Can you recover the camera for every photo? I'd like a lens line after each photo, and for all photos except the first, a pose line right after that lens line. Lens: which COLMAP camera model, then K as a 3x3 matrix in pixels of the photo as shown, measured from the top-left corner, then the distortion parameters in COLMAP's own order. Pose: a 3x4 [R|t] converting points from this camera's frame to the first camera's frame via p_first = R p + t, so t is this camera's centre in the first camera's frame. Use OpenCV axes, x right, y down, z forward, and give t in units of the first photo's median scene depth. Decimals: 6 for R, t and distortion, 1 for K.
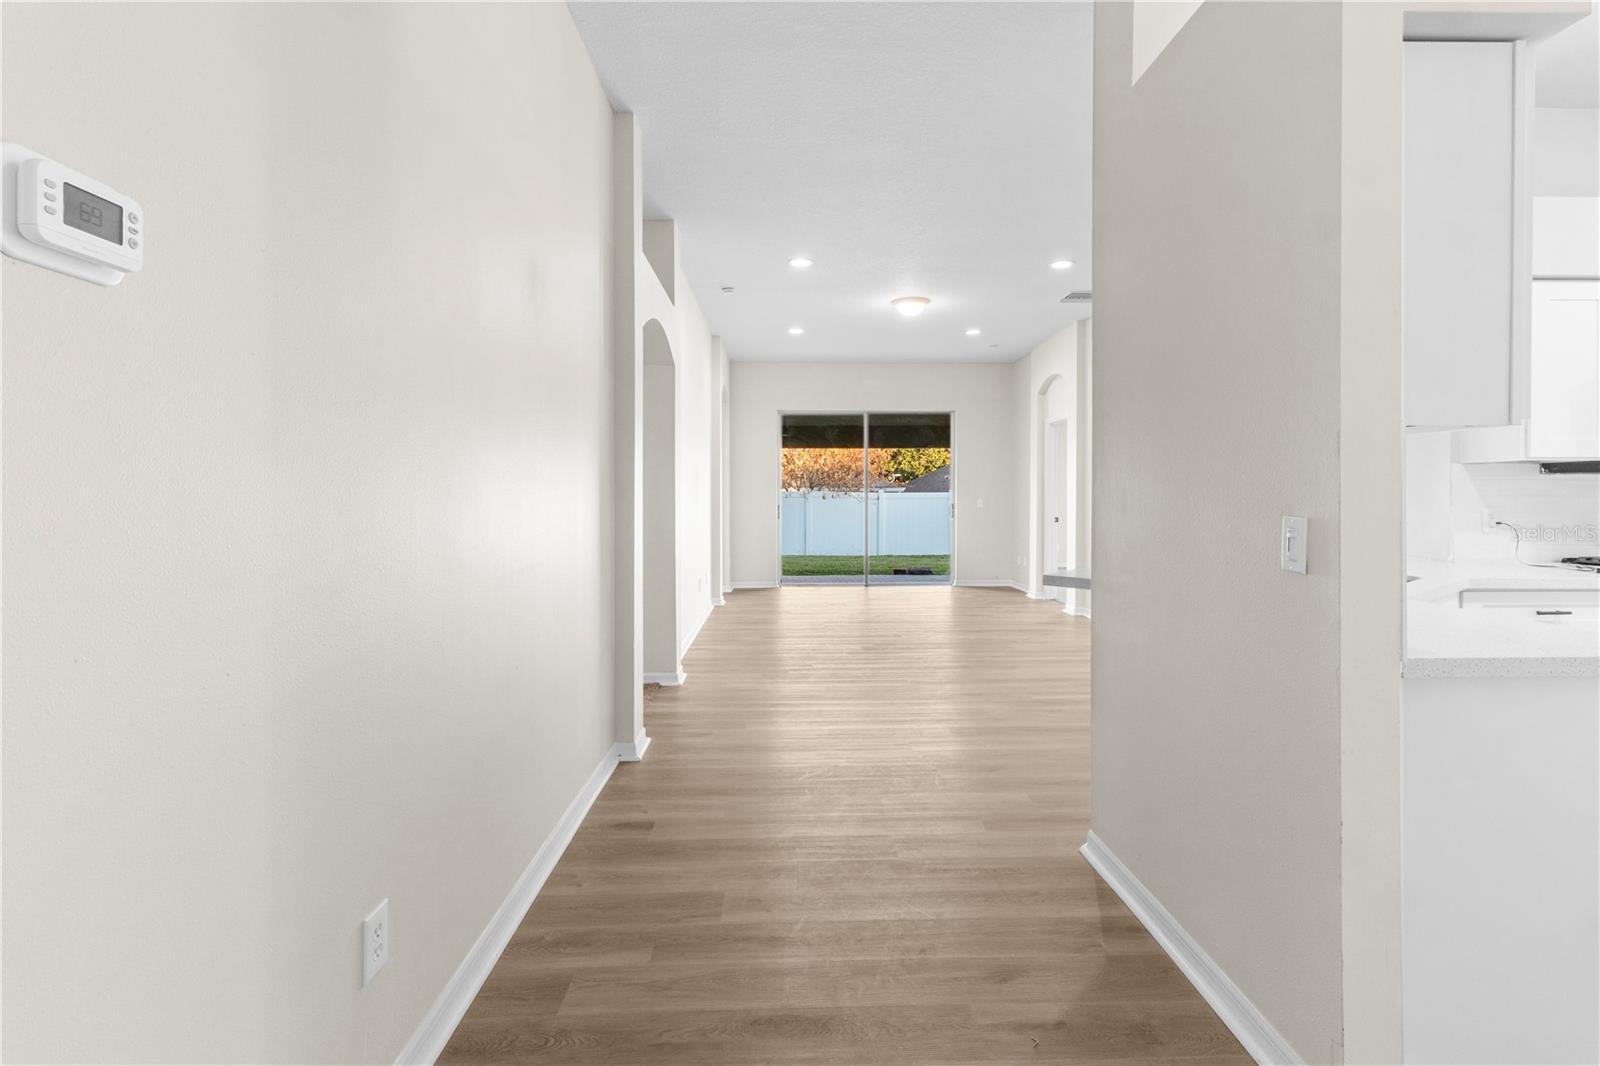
lens RADIAL K [[756.9, 0, 802.6], [0, 756.9, 486.5], [0, 0, 1]] dist [0.002001, 0.000213]
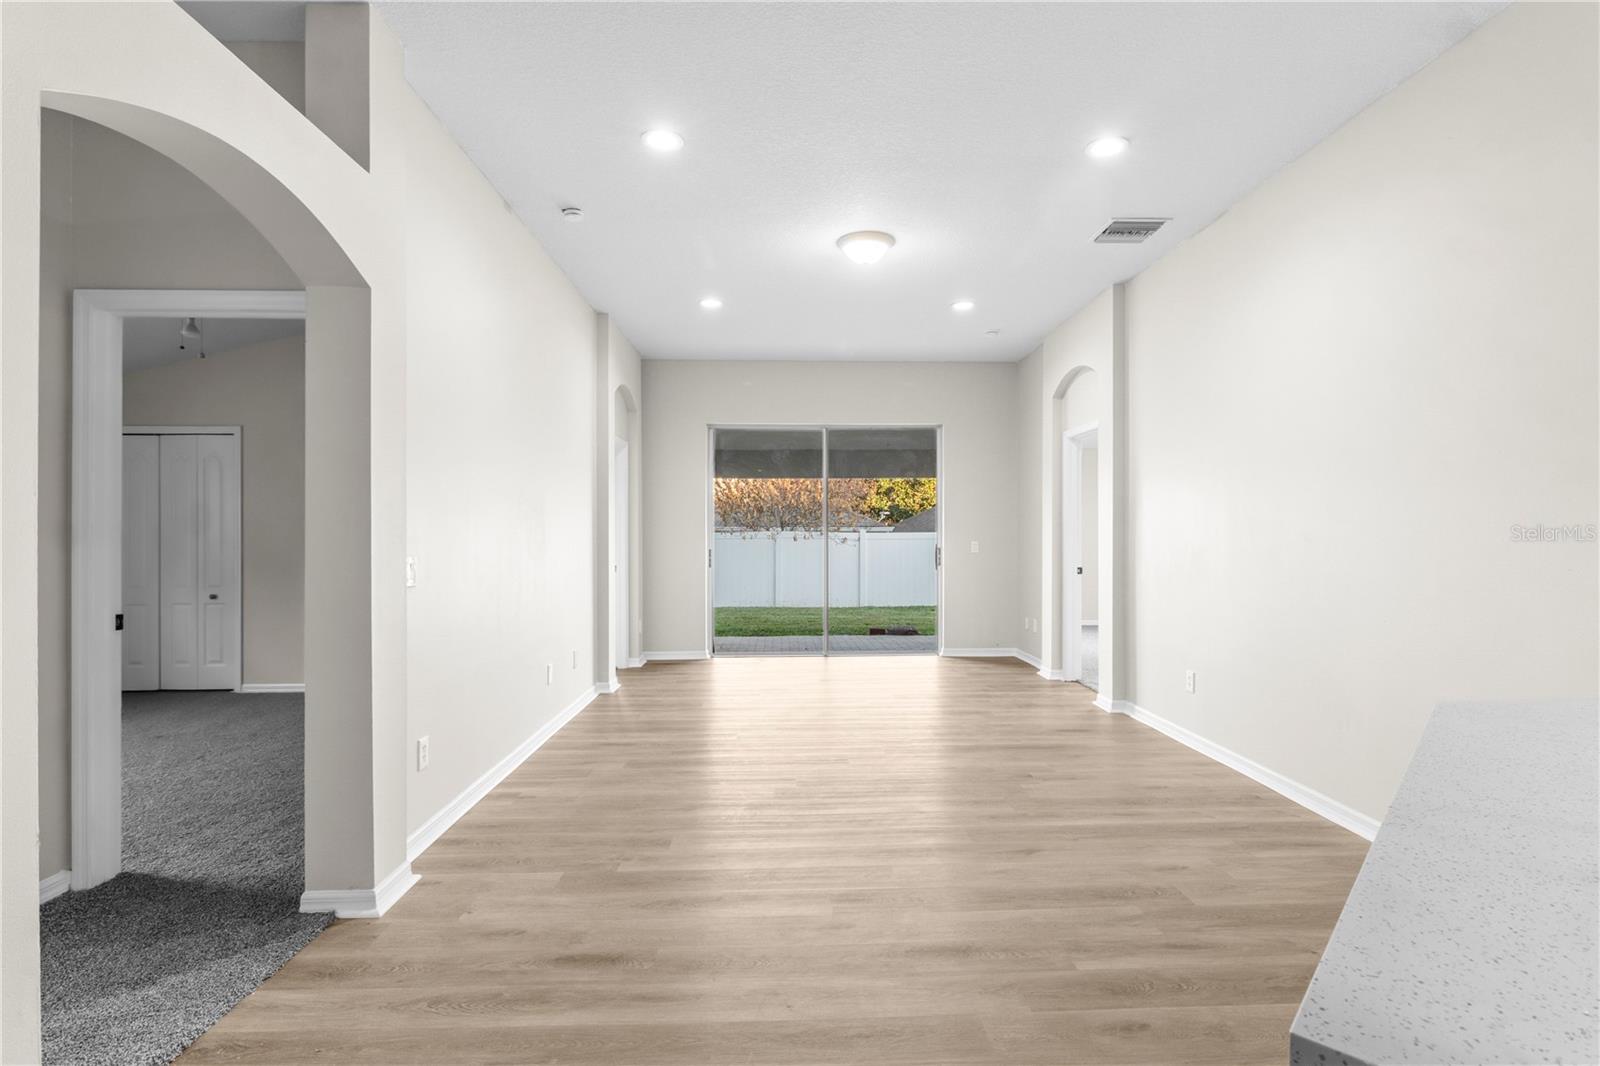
lens RADIAL K [[768.4, 0, 805.7], [0, 768.4, 528.5], [0, 0, 1]] dist [0.000643, 0.000199]
pose [[0.999964, -0.002896, 0.007925, 0.058362], [0.002869, 0.999990, 0.003386, 0.000421], [-0.007935, -0.003363, 0.999963, 0.230568]]
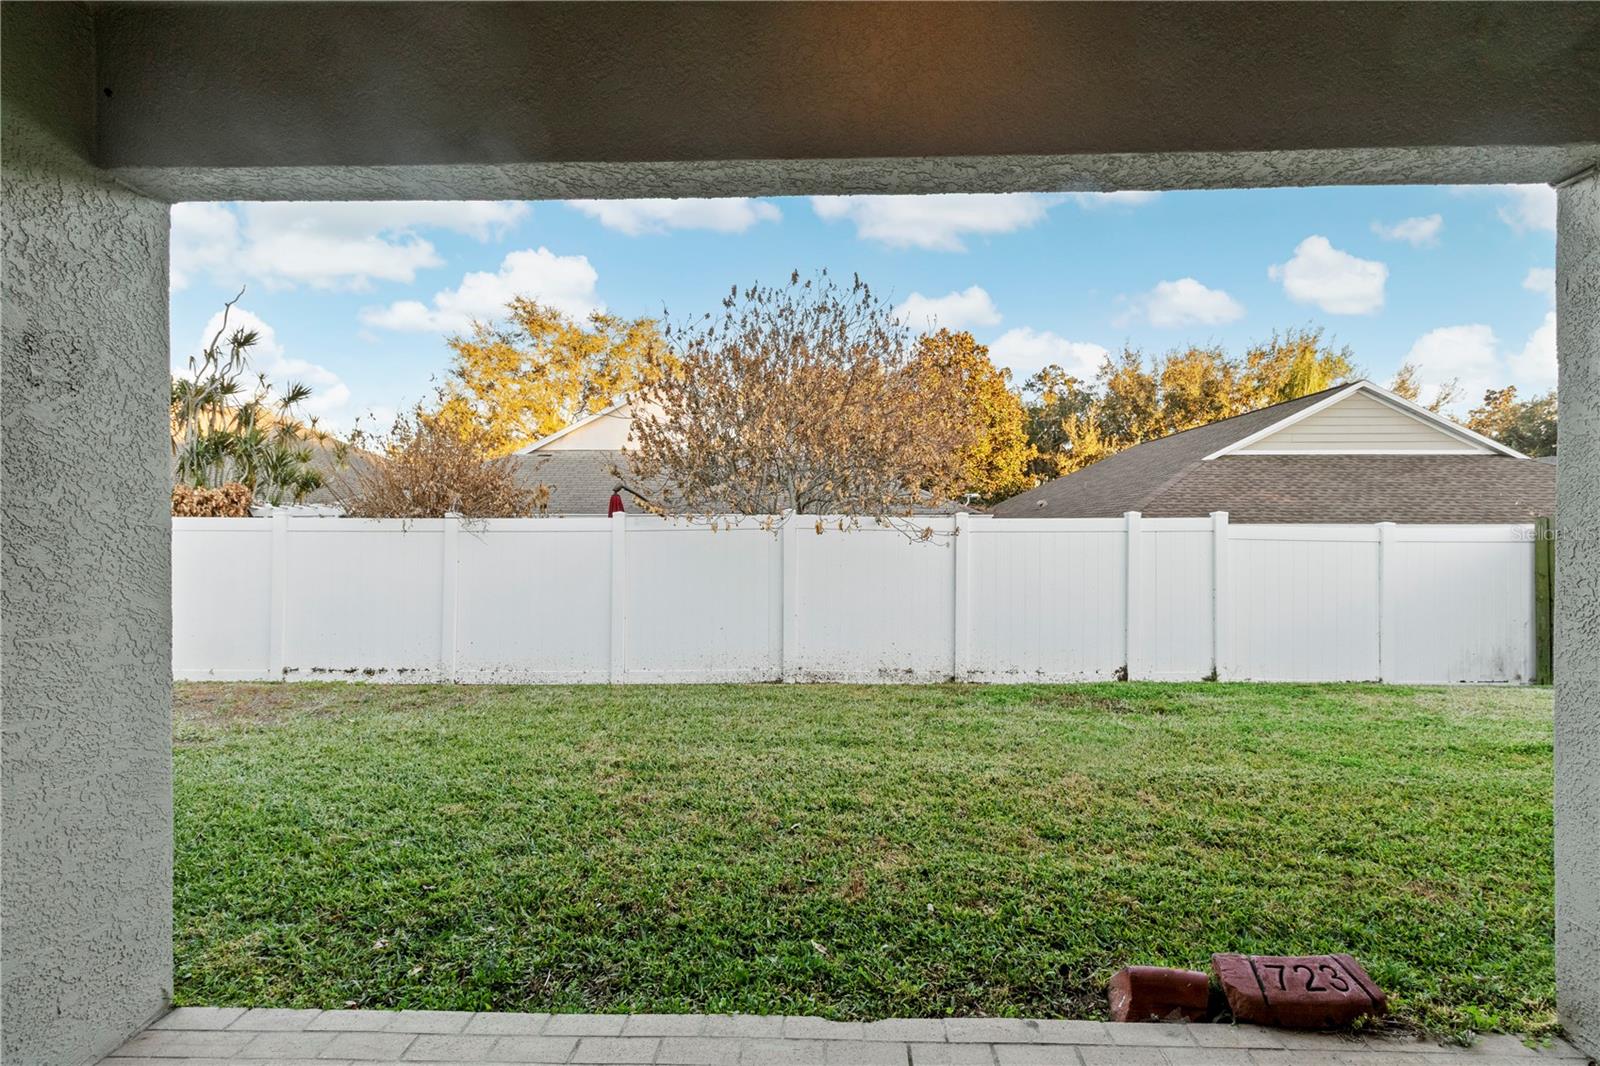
lens RADIAL K [[757.7, 0, 804.9], [0, 757.7, 542.5], [0, 0, 1]] dist [0.001680, 0.000441]
pose [[0.998243, -0.000110, -0.059254, 0.076590], [0.001558, 0.999701, 0.024392, 0.020359], [0.059234, -0.024442, 0.997945, 1.059692]]
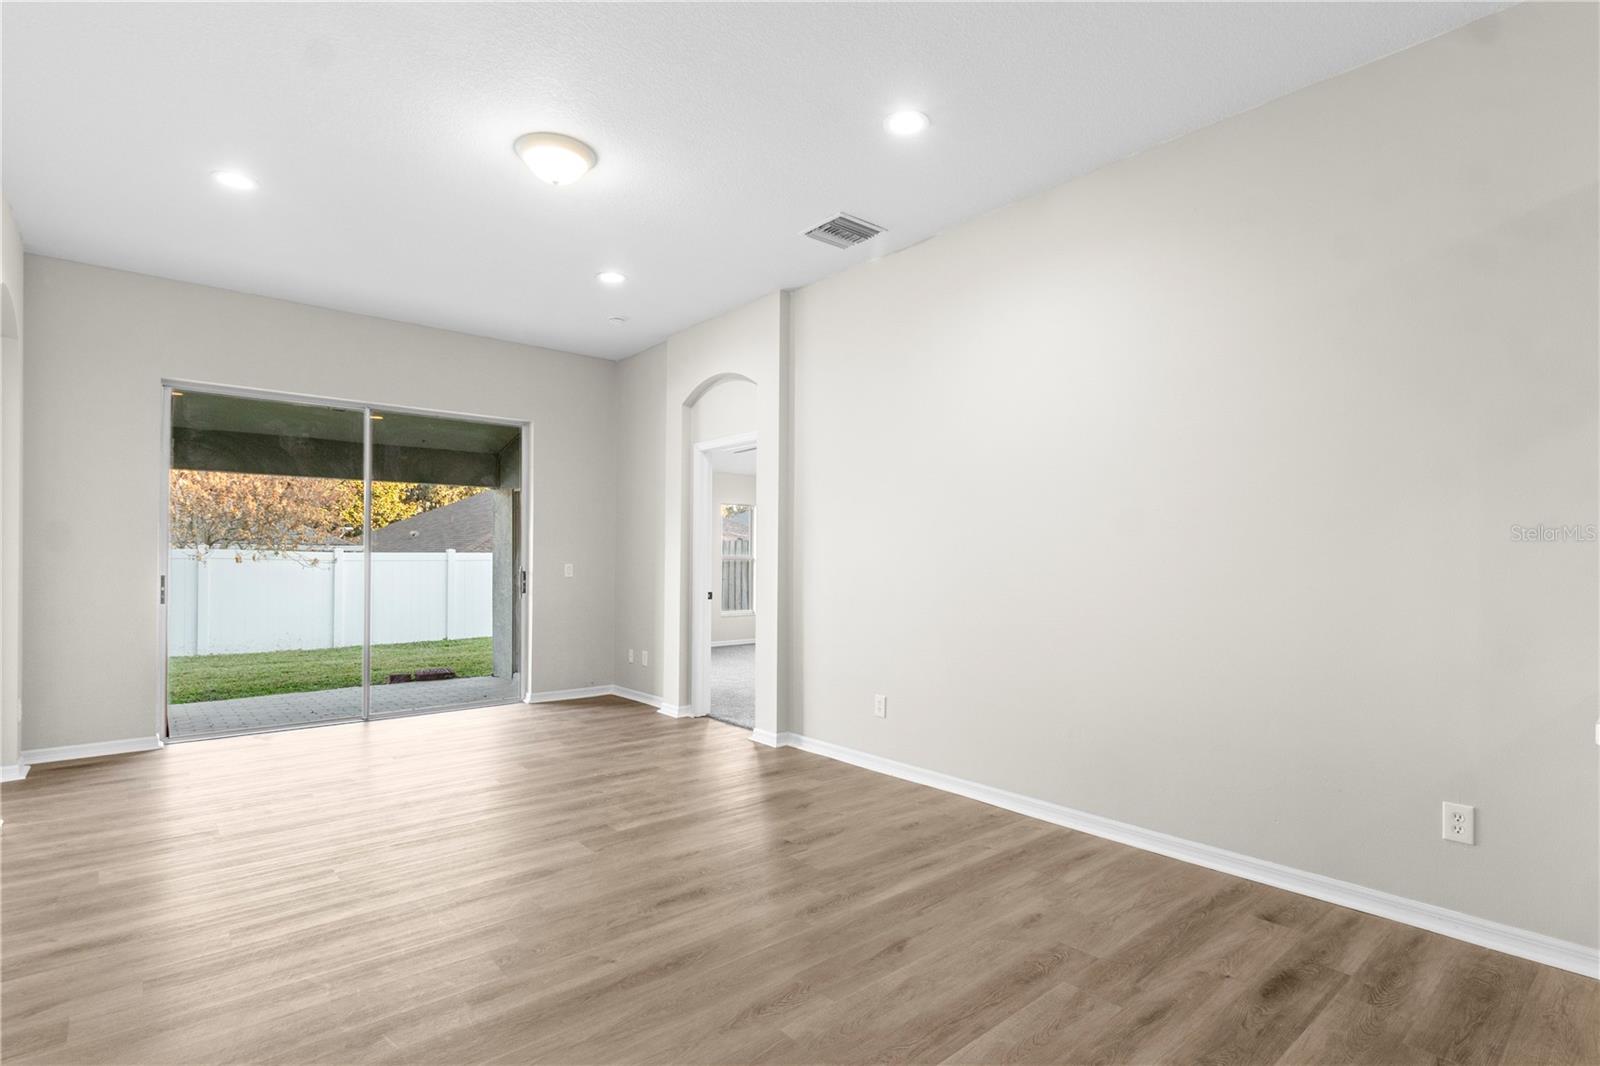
lens RADIAL K [[782.4, 0, 803.5], [0, 782.4, 551.5], [0, 0, 1]] dist [-0.001007, -0.000057]
pose [[0.774598, 0.008100, 0.632402, -0.031390], [-0.011486, 0.999933, 0.001261, 0.002834], [-0.632349, -0.008241, 0.774639, 0.355375]]
